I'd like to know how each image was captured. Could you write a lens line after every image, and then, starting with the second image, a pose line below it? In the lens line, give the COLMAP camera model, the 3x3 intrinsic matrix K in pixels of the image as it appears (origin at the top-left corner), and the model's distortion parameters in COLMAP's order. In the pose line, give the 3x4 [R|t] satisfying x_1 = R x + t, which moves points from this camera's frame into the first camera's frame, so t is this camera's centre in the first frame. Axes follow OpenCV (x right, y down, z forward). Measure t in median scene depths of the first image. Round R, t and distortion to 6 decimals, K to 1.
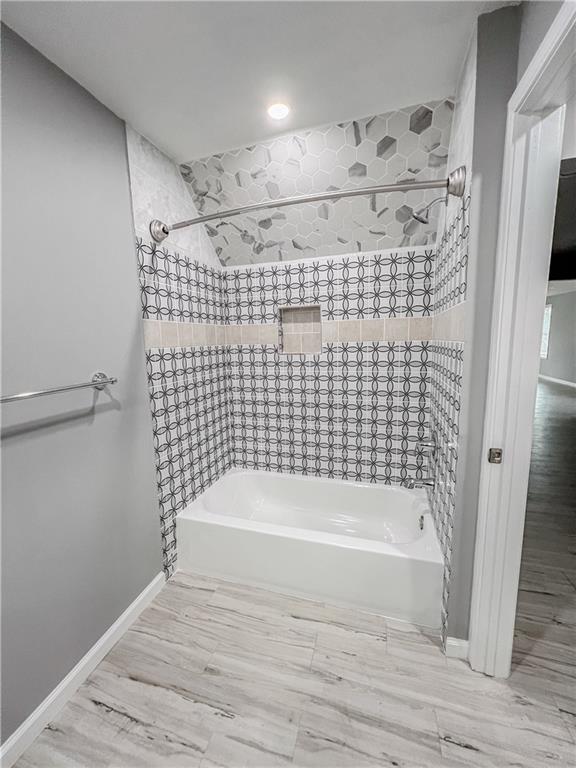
lens RADIAL K [[306.8, 0, 287.5], [0, 306.8, 384.8], [0, 0, 1]] dist [0.001884, -0.000373]
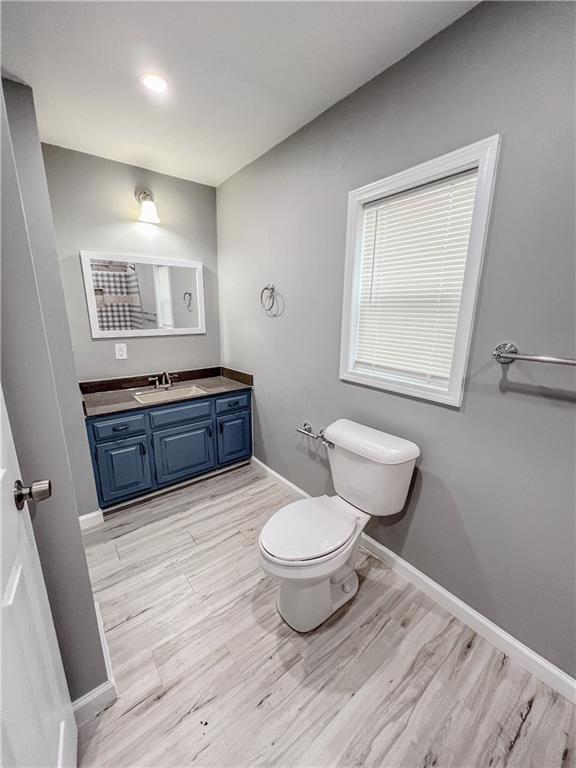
lens RADIAL K [[306.8, 0, 287.1], [0, 306.8, 382.9], [0, 0, 1]] dist [0.001884, -0.000373]
pose [[-0.575451, 0.210014, -0.790411, 0.348997], [-0.120496, 0.934147, 0.335931, -0.098213], [0.808911, 0.288554, -0.512250, 0.627017]]
